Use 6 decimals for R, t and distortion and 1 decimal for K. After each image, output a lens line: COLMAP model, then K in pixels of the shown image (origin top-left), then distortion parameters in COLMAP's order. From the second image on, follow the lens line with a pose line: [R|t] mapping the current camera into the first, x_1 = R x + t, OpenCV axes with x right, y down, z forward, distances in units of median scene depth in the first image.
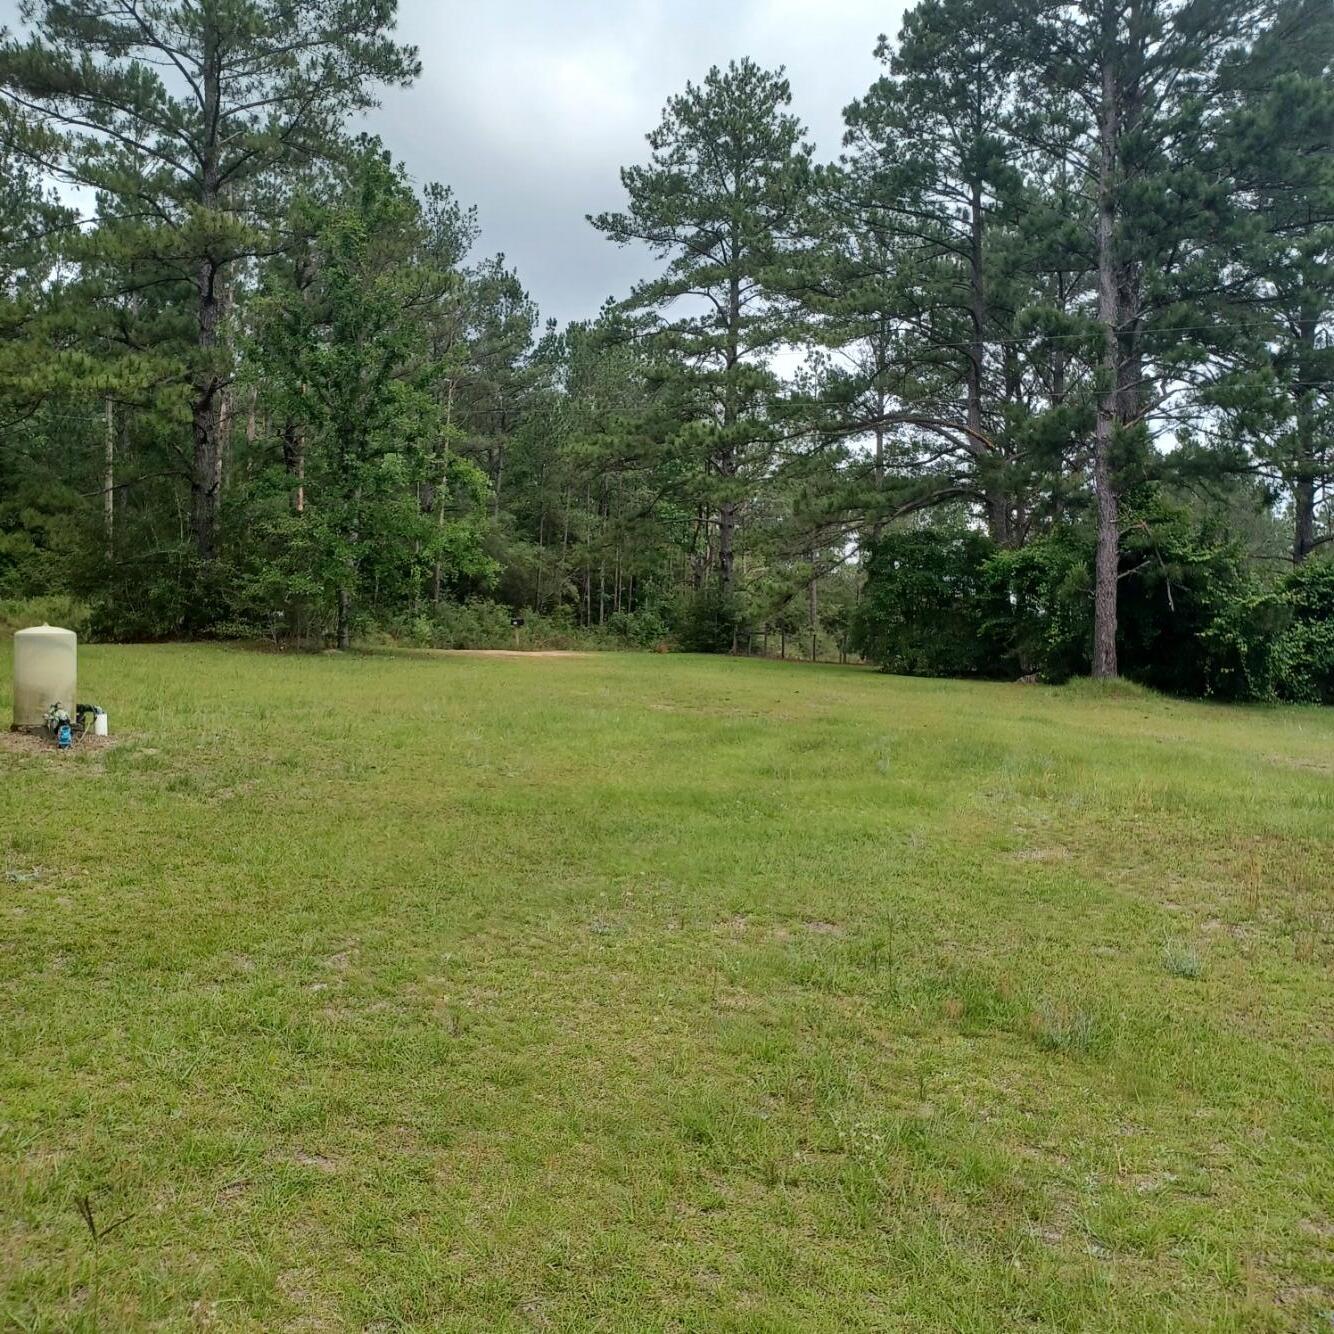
lens RADIAL K [[1275.2, 0, 657.2], [0, 1275.2, 653.0], [0, 0, 1]] dist [0.055269, 0.000000]
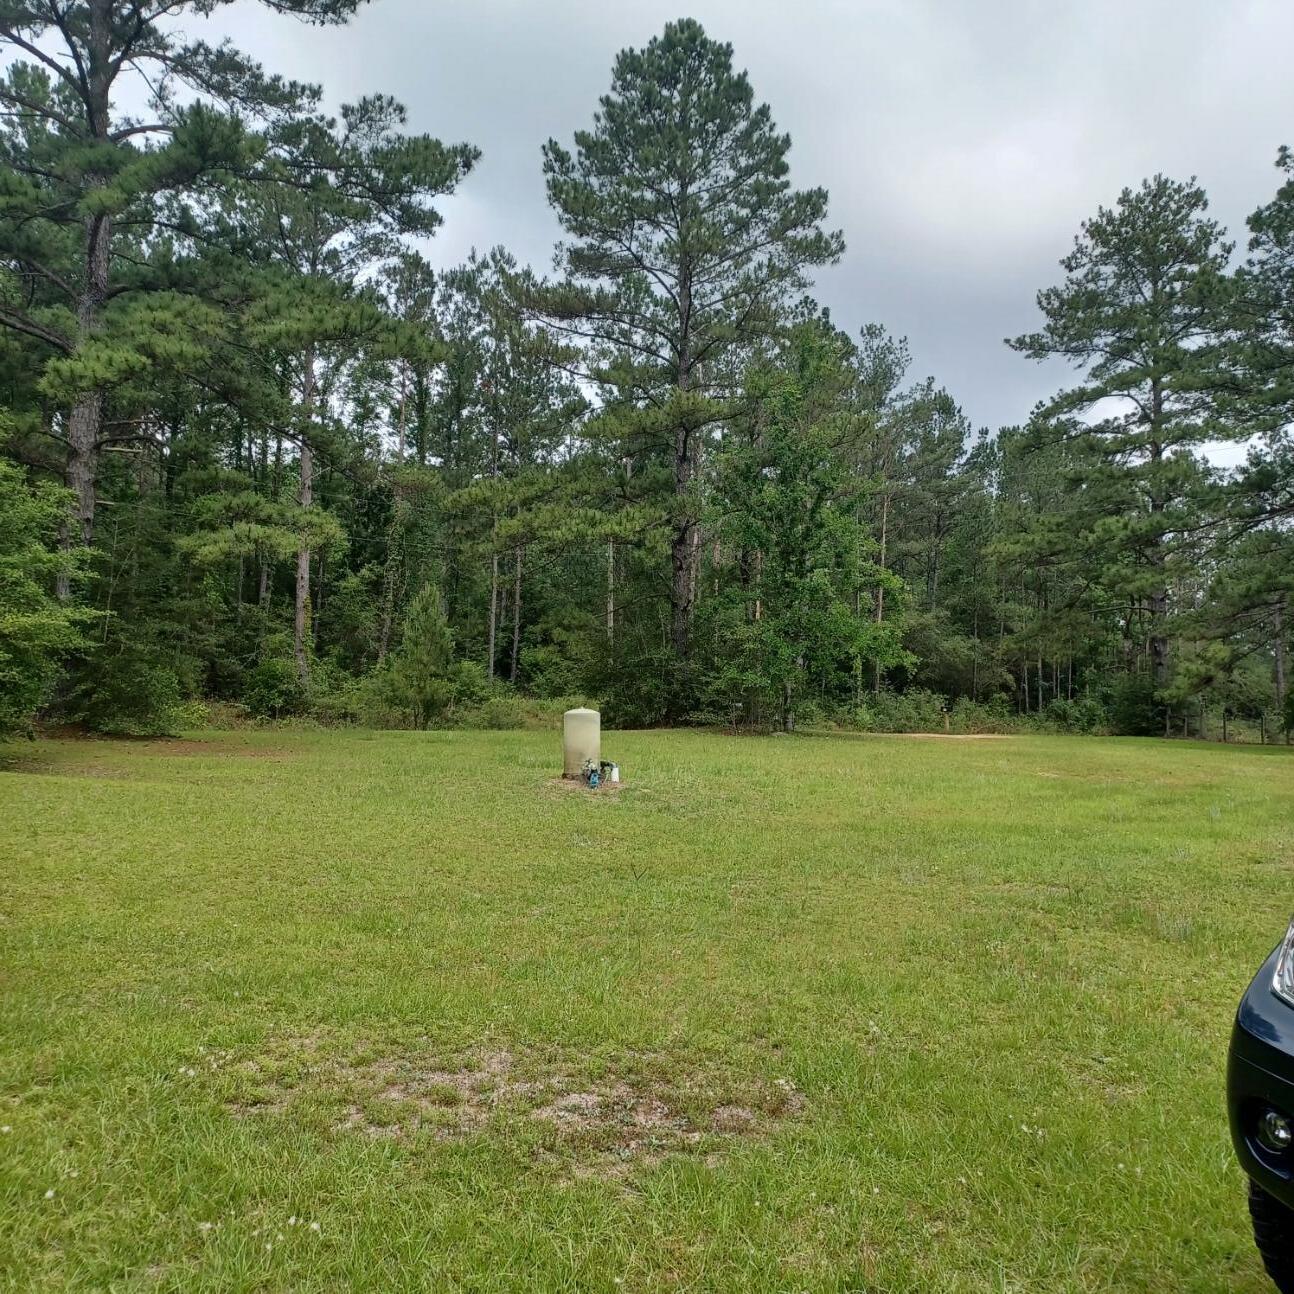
lens RADIAL K [[1236.9, 0, 645.0], [0, 1236.9, 638.4], [0, 0, 1]] dist [0.055269, 0.000000]
pose [[0.932077, -0.040471, -0.359993, 0.040678], [0.009251, 0.996075, -0.088030, 0.008270], [0.362143, 0.078721, 0.928792, -0.109608]]
